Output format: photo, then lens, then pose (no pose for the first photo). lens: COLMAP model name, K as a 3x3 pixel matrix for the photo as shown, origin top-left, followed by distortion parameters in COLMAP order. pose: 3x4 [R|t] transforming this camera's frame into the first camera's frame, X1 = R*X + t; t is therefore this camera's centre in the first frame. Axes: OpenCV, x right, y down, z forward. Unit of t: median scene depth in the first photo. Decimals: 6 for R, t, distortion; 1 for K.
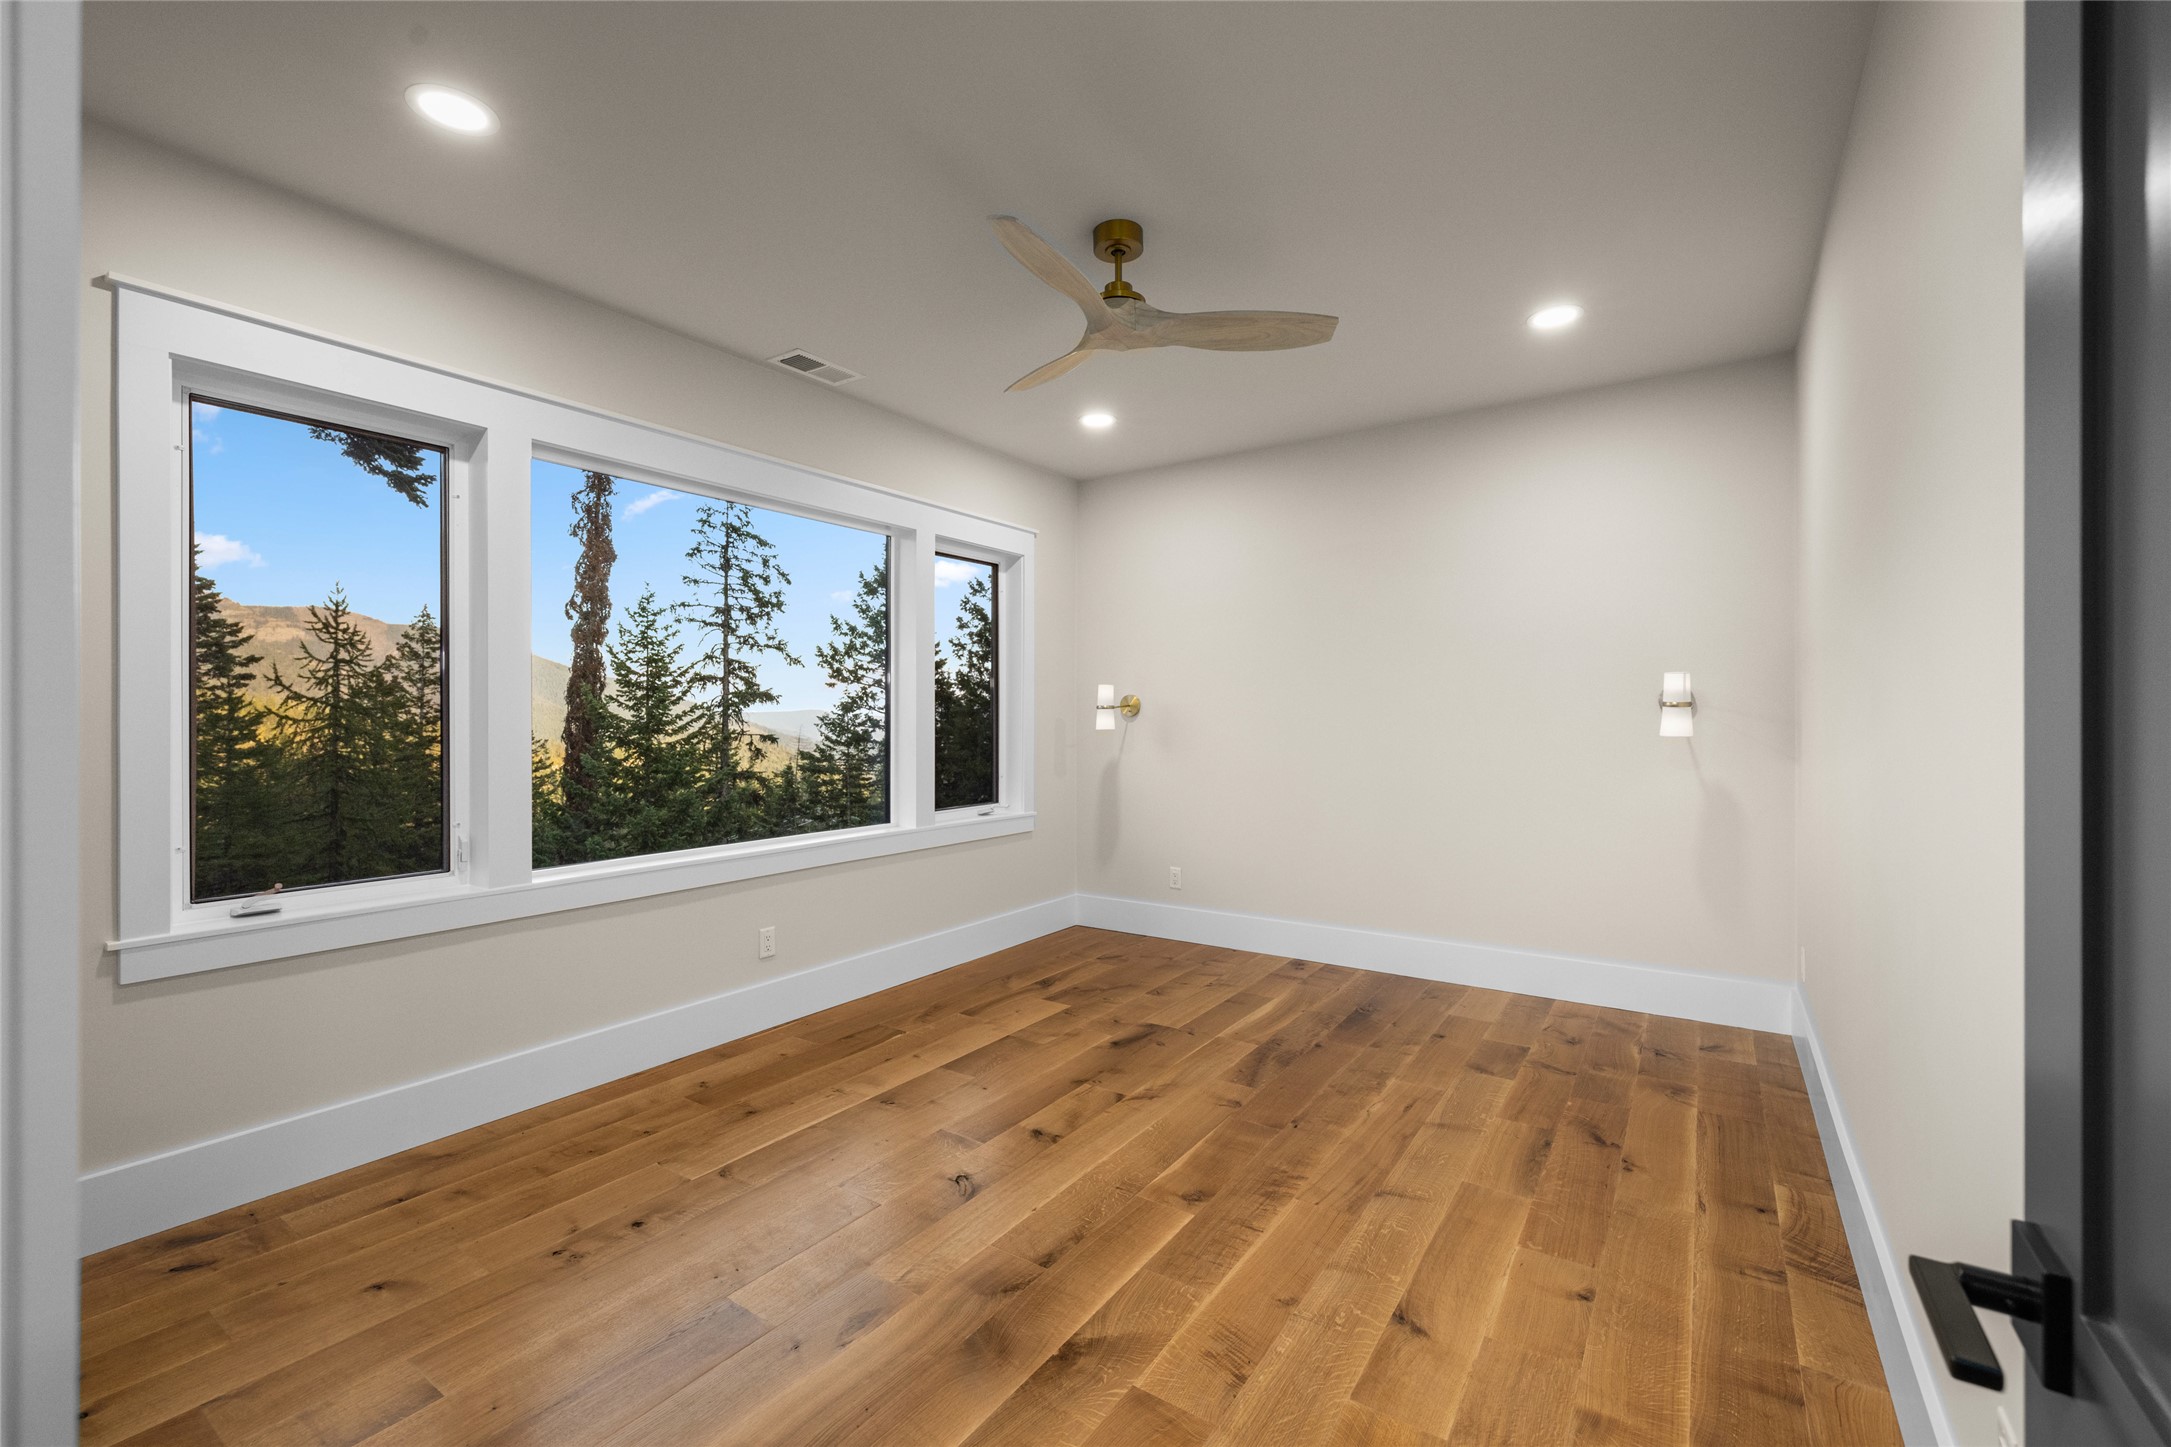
lens RADIAL K [[913.7, 0, 1075.8], [0, 913.7, 725.7], [0, 0, 1]] dist [0.002400, -0.000330]
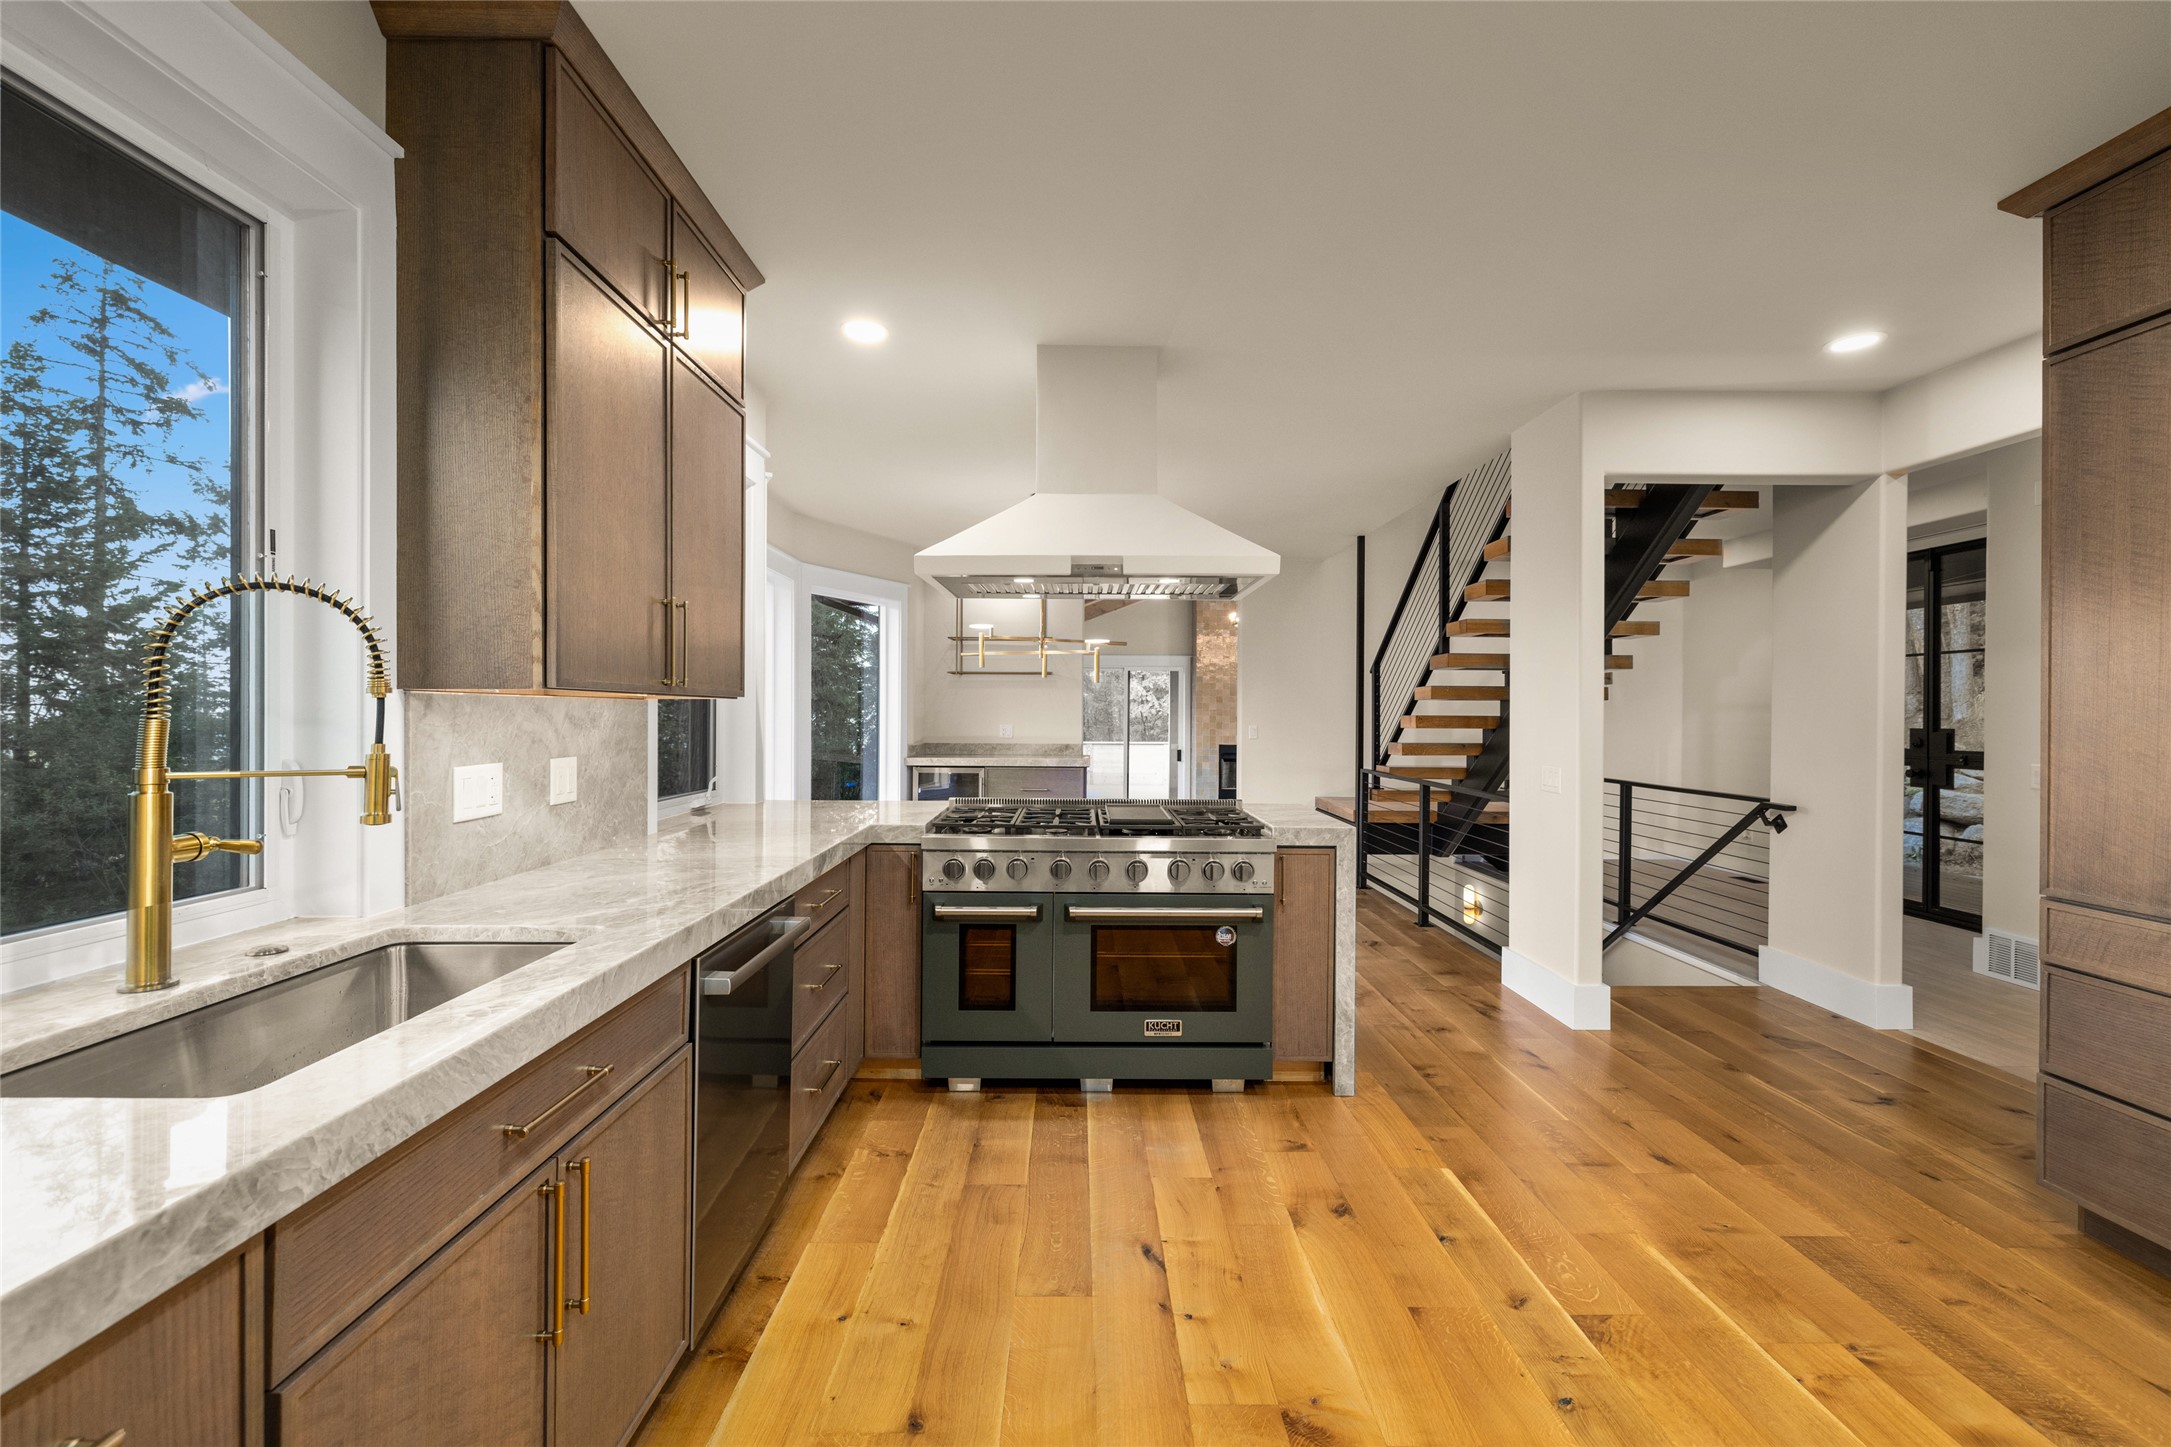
lens RADIAL K [[913.7, 0, 1086.0], [0, 913.7, 714.4], [0, 0, 1]] dist [0.002400, -0.000330]
pose [[0.815417, 0.003817, 0.578862, -0.150819], [-0.002984, 0.999993, -0.002391, 0.126220], [-0.578867, 0.000223, 0.815422, -0.088162]]
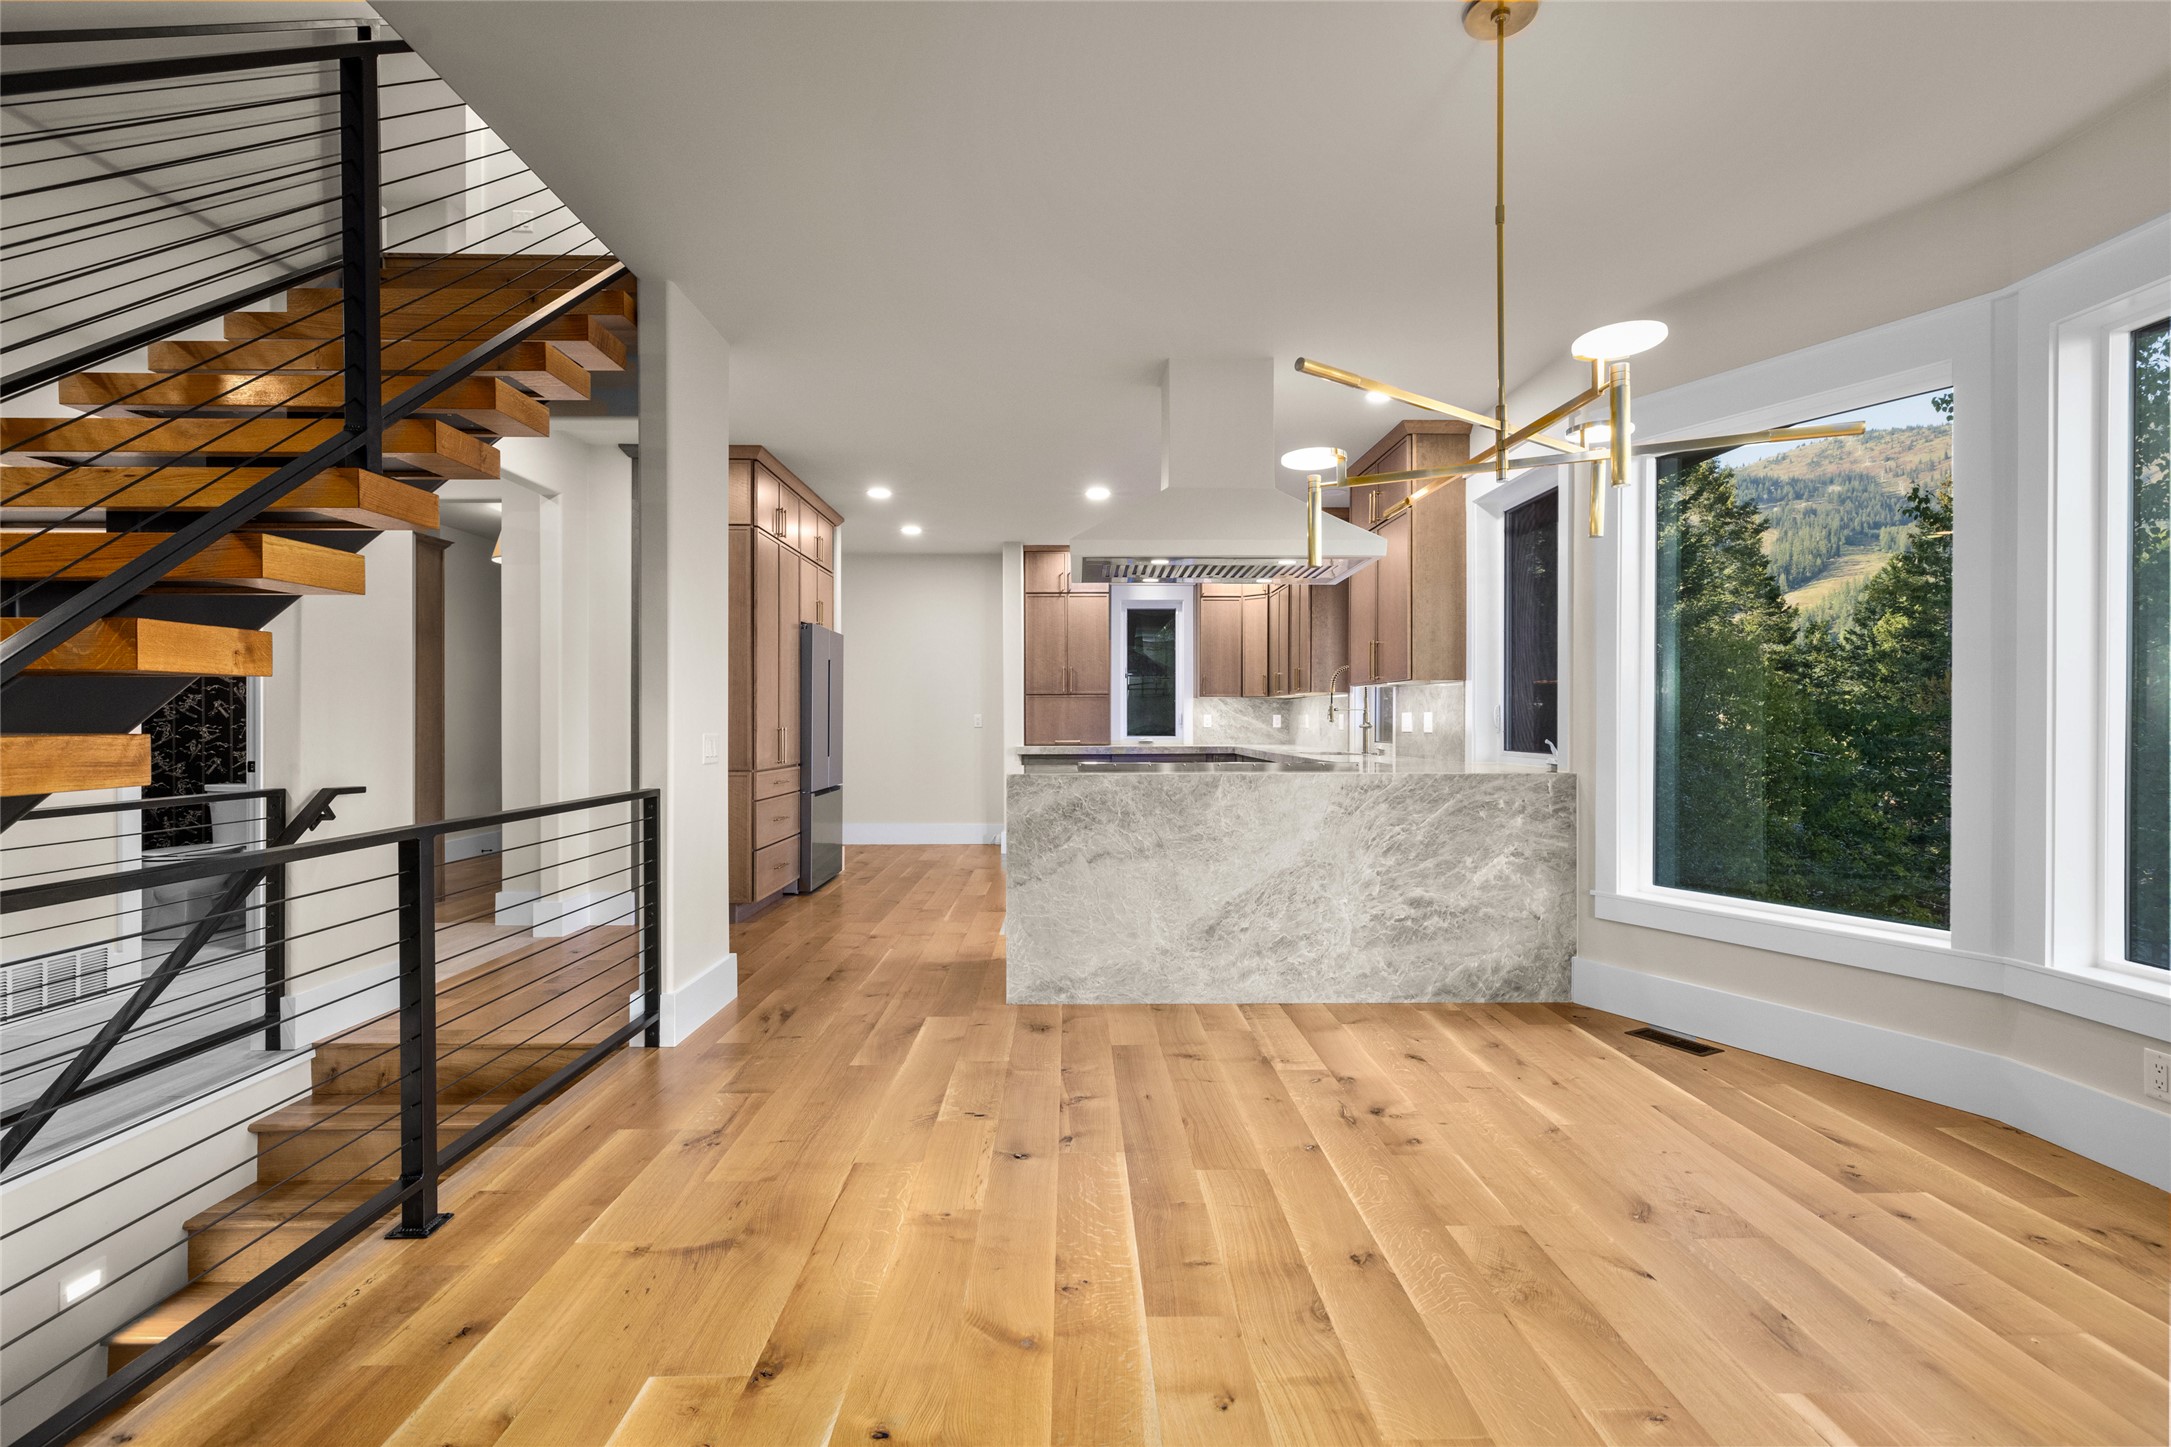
lens RADIAL K [[975.3, 0, 1089.5], [0, 975.3, 720.6], [0, 0, 1]] dist [-0.007306, 0.003187]
pose [[-0.809629, 0.001152, -0.586941, 0.069512], [-0.001717, 0.999989, 0.004331, 0.132257], [0.586939, 0.004514, -0.809618, 0.175106]]
